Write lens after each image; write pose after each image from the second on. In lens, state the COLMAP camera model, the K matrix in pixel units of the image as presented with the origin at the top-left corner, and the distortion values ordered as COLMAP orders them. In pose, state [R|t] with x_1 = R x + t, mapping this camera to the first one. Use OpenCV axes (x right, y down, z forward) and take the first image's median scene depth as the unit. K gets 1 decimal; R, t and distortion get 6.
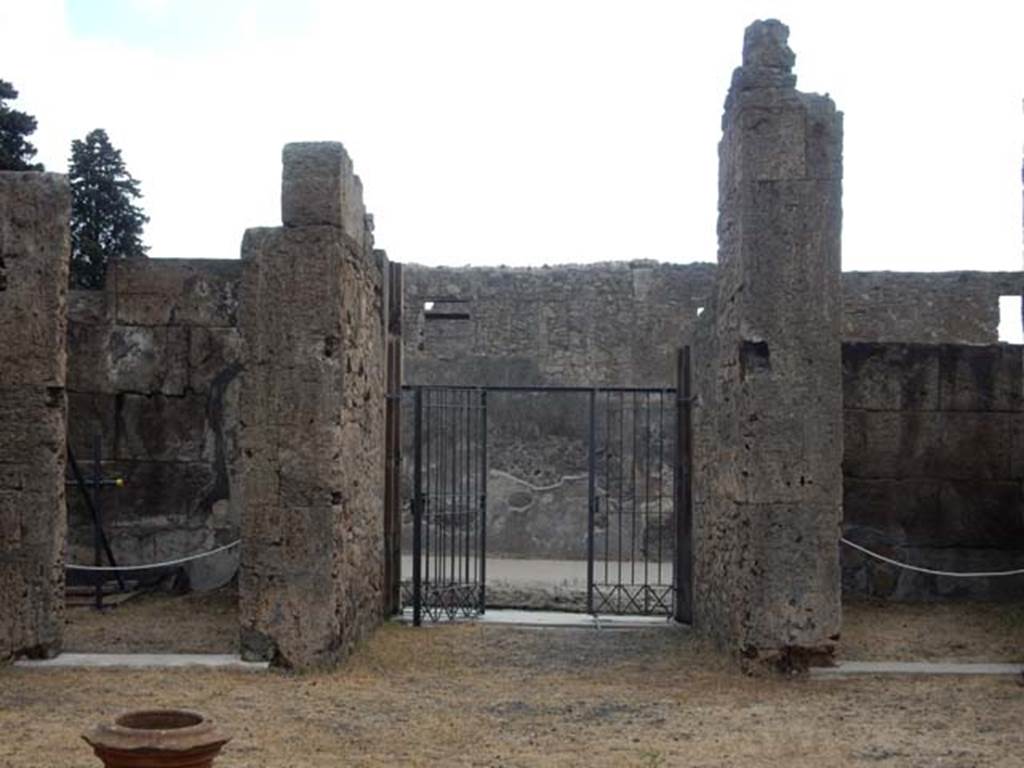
lens RADIAL K [[1449.6, 0, 511.6], [0, 1449.6, 384.2], [0, 0, 1]] dist [-0.016151, -0.032120]
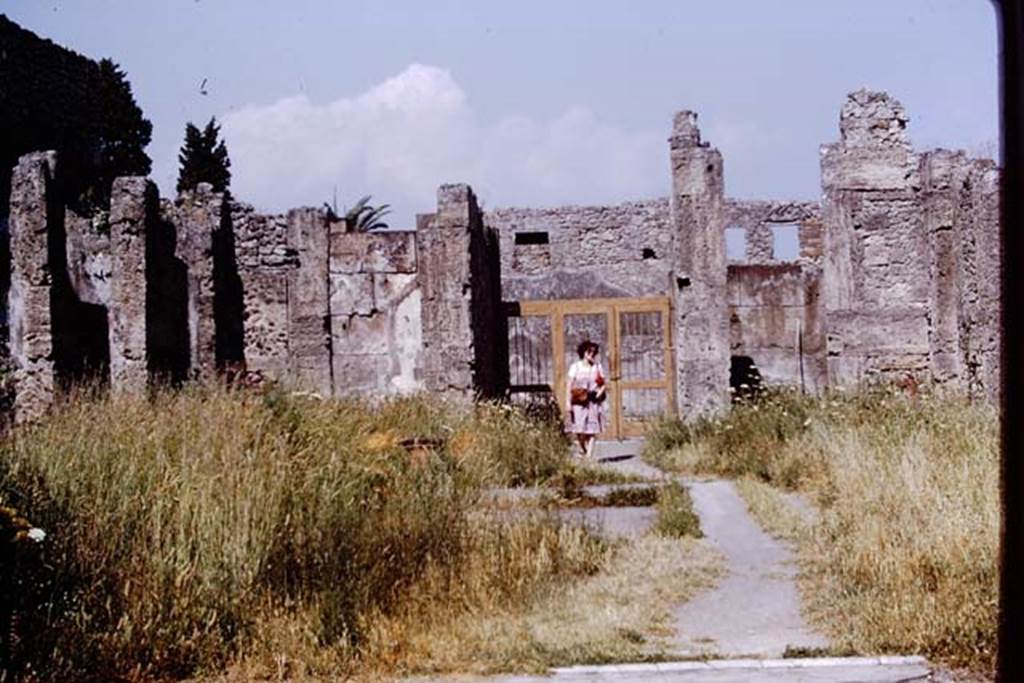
lens RADIAL K [[2046.5, 0, 516.4], [0, 2046.5, 361.0], [0, 0, 1]] dist [0.440038, 0.209511]
pose [[0.997144, -0.039359, -0.064464, 0.116651], [0.042680, 0.997787, 0.050980, -0.067432], [0.062314, -0.053586, 0.996617, -1.748197]]
